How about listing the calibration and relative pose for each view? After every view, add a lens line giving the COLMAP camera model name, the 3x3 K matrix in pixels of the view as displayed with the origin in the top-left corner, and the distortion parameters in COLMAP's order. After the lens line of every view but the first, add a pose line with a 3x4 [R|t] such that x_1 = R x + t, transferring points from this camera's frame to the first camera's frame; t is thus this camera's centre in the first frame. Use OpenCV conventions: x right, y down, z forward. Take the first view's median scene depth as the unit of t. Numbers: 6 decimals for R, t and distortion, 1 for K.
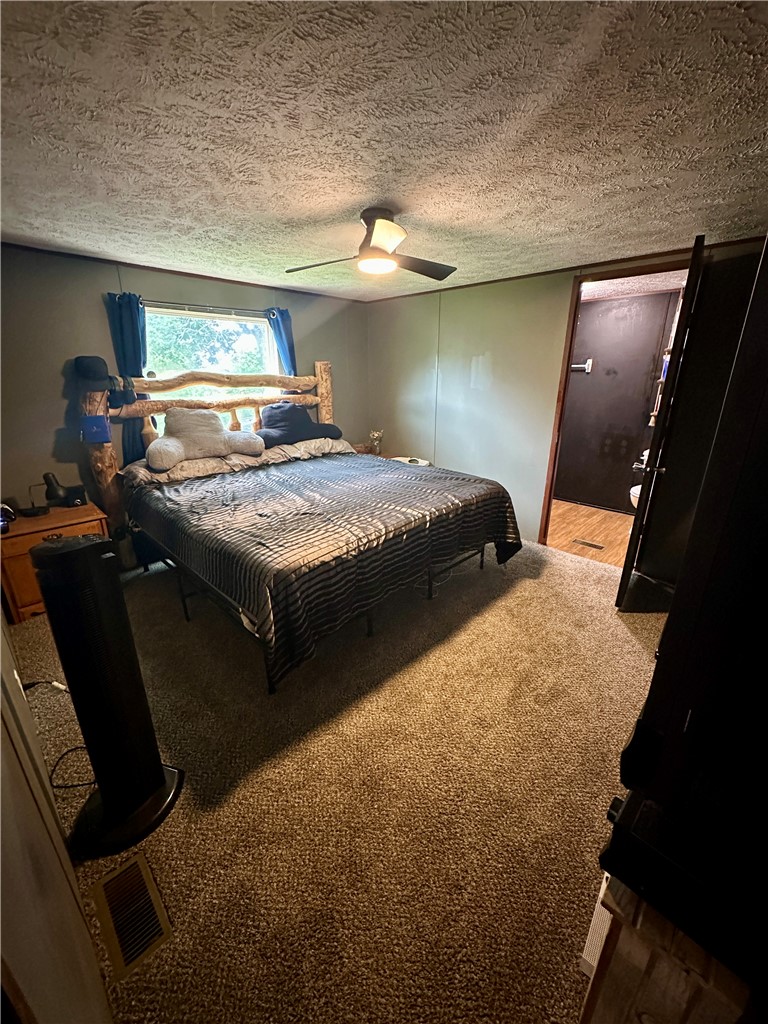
lens RADIAL K [[407.1, 0, 382.9], [0, 407.1, 513.4], [0, 0, 1]] dist [-0.008017, 0.000132]
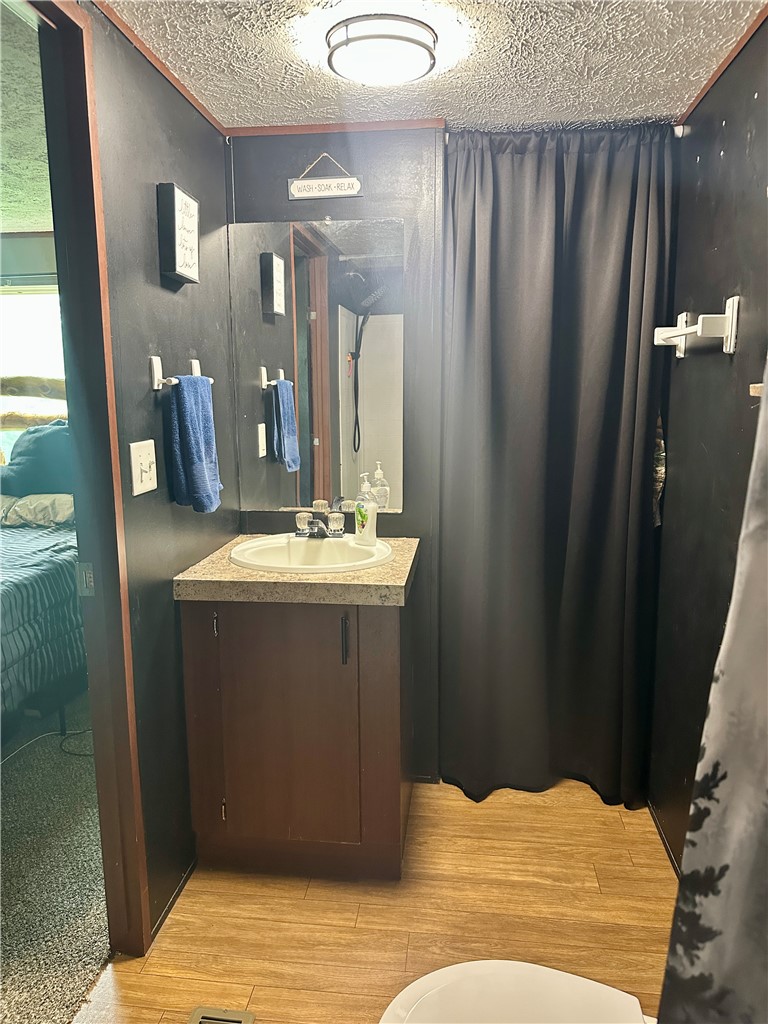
lens RADIAL K [[712.4, 0, 375.1], [0, 712.4, 508.4], [0, 0, 1]] dist [-0.017280, -0.047518]
pose [[0.592408, 0.136433, -0.794002, 0.729096], [-0.263091, 0.964285, -0.030601, -0.212752], [0.761469, 0.227023, 0.607145, 0.664856]]
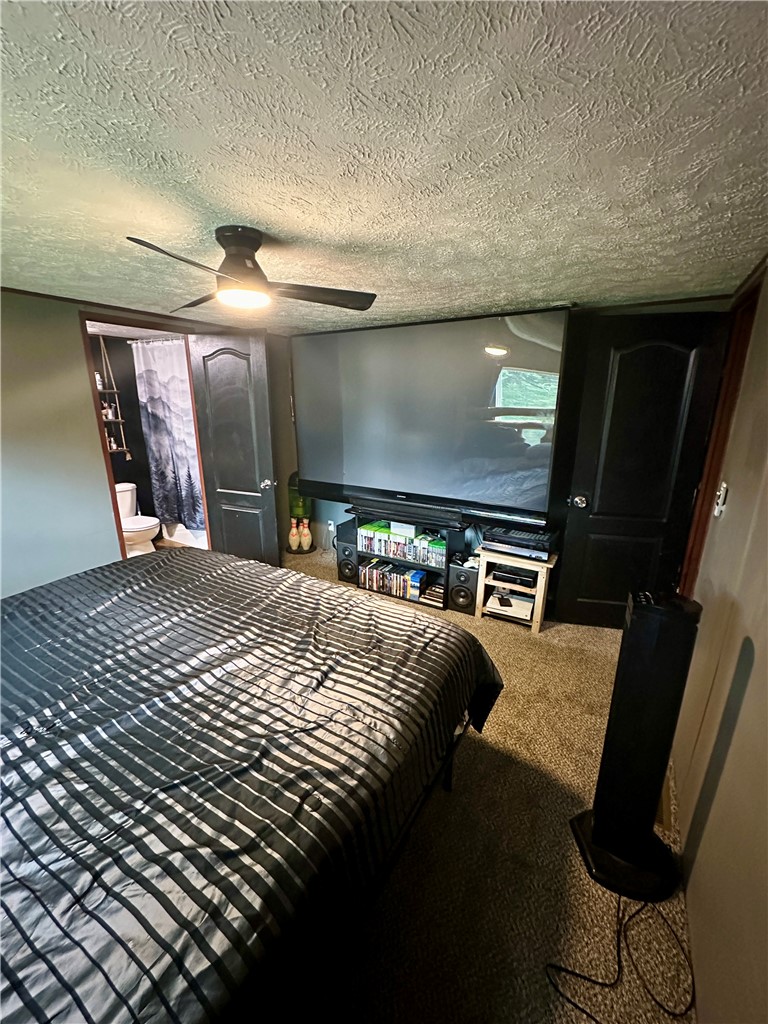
lens RADIAL K [[407.1, 0, 386.6], [0, 407.1, 513.6], [0, 0, 1]] dist [-0.008017, 0.000132]
pose [[-0.240673, -0.261742, 0.934648, -0.423687], [0.313150, 0.890519, 0.330020, -0.196874], [-0.918702, 0.372113, -0.132360, 0.475379]]
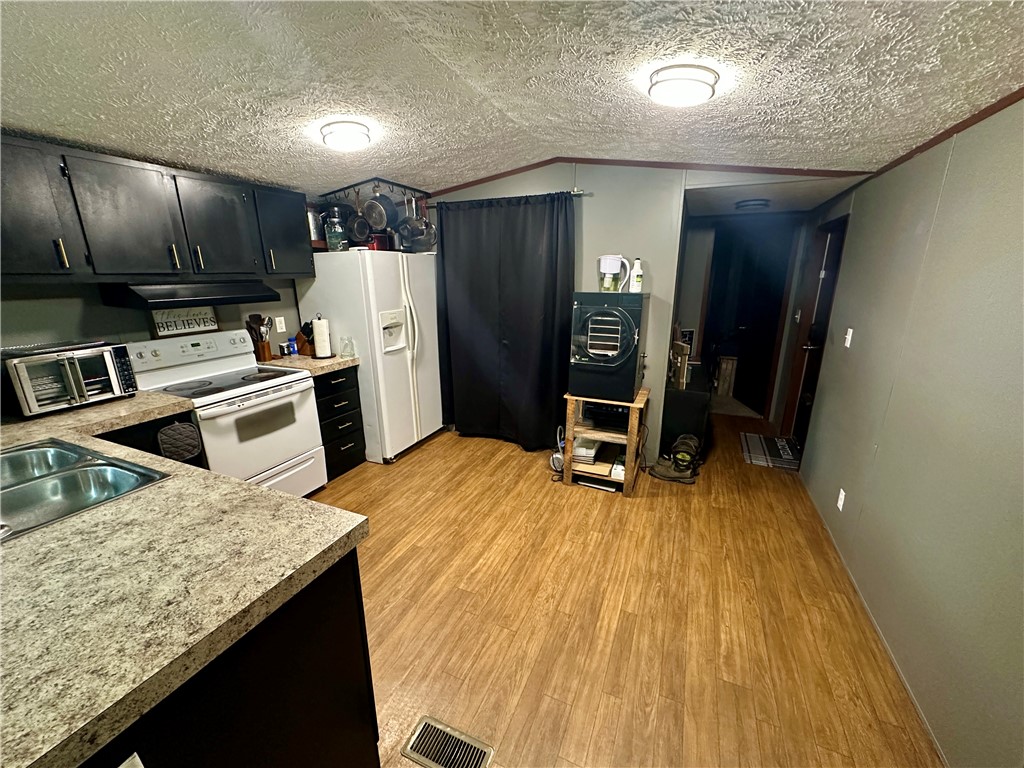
lens RADIAL K [[407.1, 0, 510.7], [0, 407.1, 387.6], [0, 0, 1]] dist [-0.008017, 0.000132]
pose [[-0.941534, 0.086900, -0.325517, 0.561278], [-0.115043, 0.825172, 0.553042, -0.518393], [0.316667, 0.558157, -0.766931, 1.393679]]
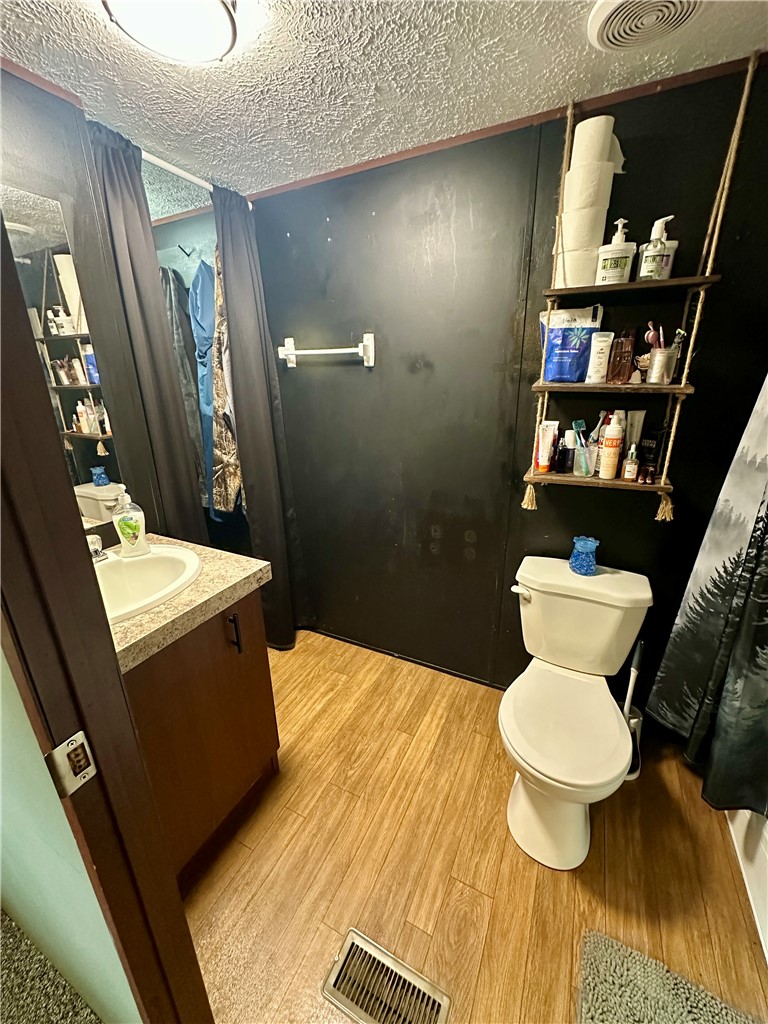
lens RADIAL K [[407.1, 0, 381.7], [0, 407.1, 513.7], [0, 0, 1]] dist [-0.008017, 0.000132]
pose [[0.955844, -0.110301, 0.272390, 0.406961], [0.111526, 0.993700, 0.011032, -0.215650], [-0.271891, 0.019834, 0.962124, 0.639289]]
